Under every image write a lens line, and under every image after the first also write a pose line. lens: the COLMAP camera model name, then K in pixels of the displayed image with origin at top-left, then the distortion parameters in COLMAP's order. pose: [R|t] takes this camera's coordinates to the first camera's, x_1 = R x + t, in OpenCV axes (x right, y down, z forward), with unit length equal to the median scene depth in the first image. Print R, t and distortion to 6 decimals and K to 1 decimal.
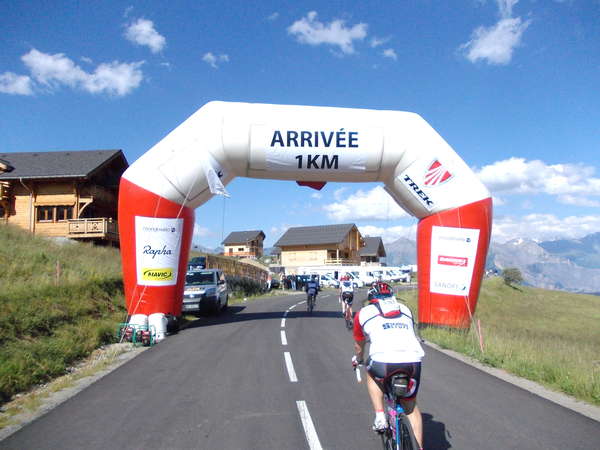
lens RADIAL K [[514.5, 0, 300.0], [0, 514.5, 225.0], [0, 0, 1]] dist [0.000842, 0.000093]
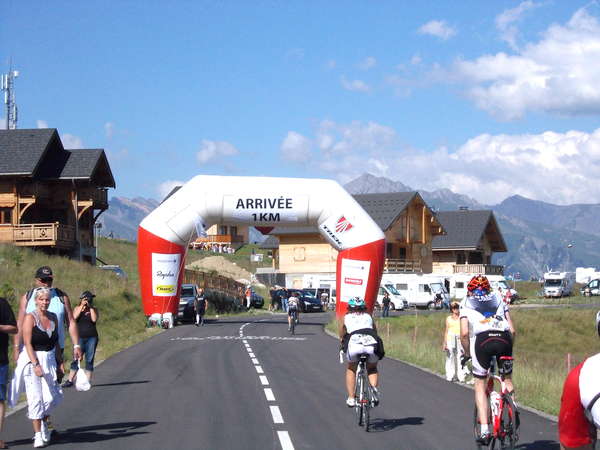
lens RADIAL K [[1673.3, 0, 300.0], [0, 1673.3, 225.0], [0, 0, 1]] dist [0.799936, -0.270042]
pose [[0.998794, 0.004590, -0.048891, 0.378469], [-0.001648, 0.998195, 0.060038, -0.398220], [0.049079, -0.059885, 0.996998, -3.991870]]
